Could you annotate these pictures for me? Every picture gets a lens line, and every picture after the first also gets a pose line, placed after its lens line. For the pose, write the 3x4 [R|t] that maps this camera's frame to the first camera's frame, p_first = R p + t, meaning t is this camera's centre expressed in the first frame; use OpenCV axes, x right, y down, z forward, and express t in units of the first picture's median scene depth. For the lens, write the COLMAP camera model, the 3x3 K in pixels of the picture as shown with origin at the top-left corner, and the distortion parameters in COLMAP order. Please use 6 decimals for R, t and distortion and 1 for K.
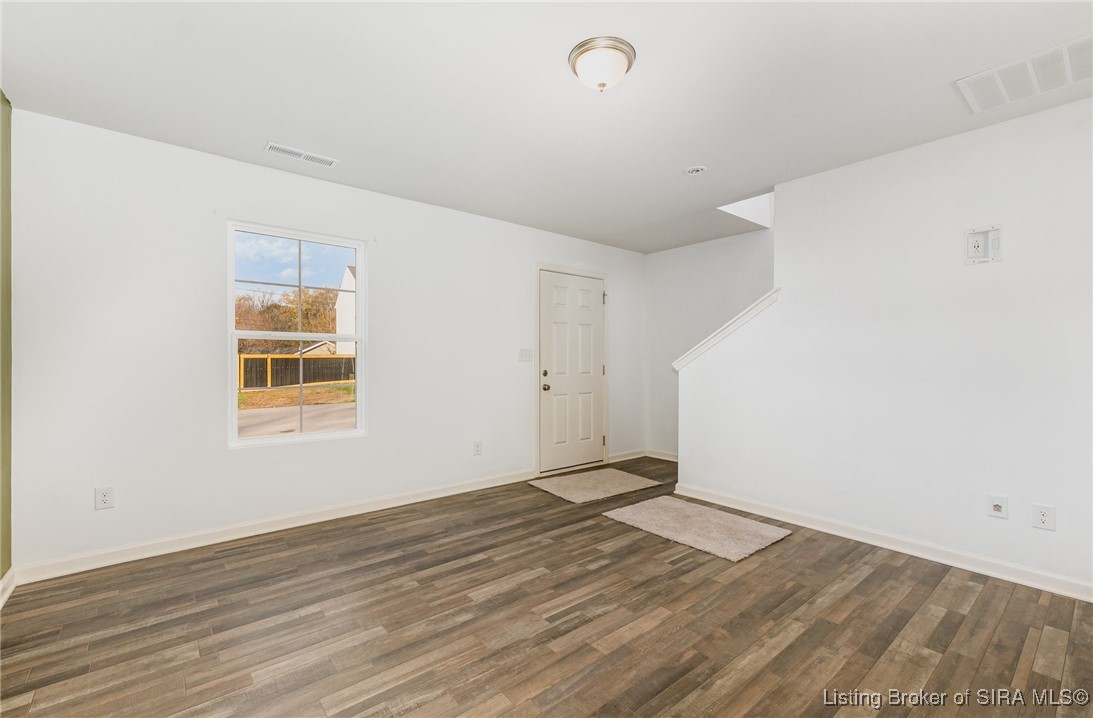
lens RADIAL K [[472.8, 0, 553.7], [0, 472.8, 352.6], [0, 0, 1]] dist [-0.003529, 0.000746]
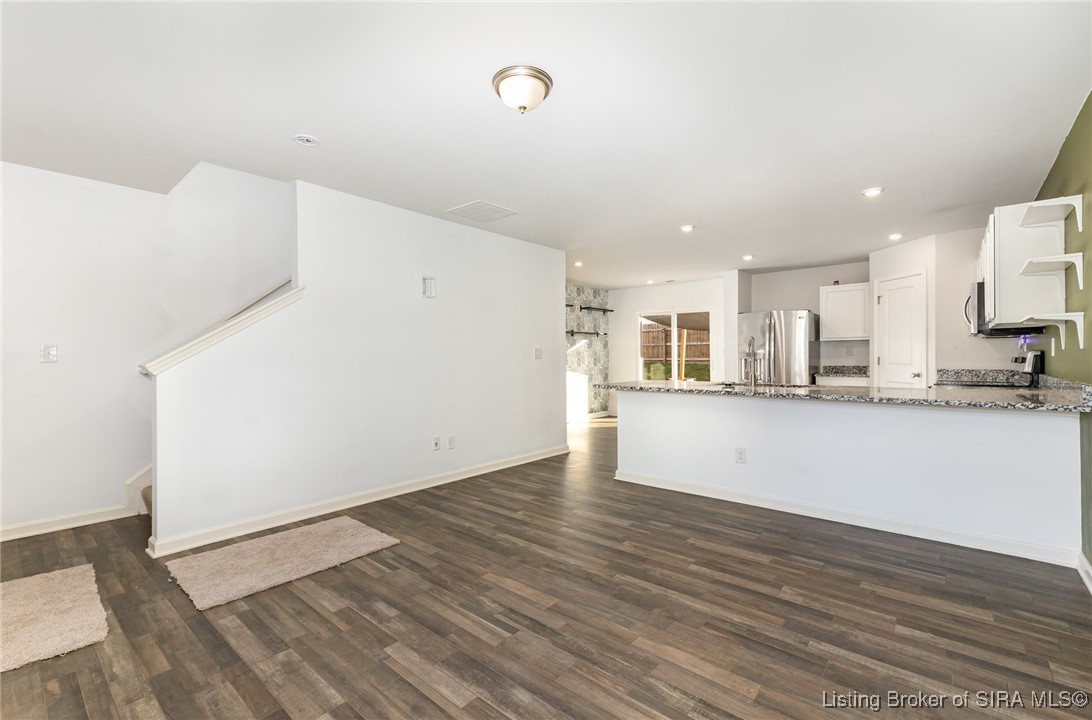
lens RADIAL K [[472.4, 0, 528.3], [0, 472.4, 356.2], [0, 0, 1]] dist [-0.003529, 0.000746]
pose [[-0.140167, -0.004817, 0.990116, -0.687502], [-0.006390, 0.999972, 0.003960, 0.001323], [-0.990107, -0.005772, -0.140194, 0.793617]]
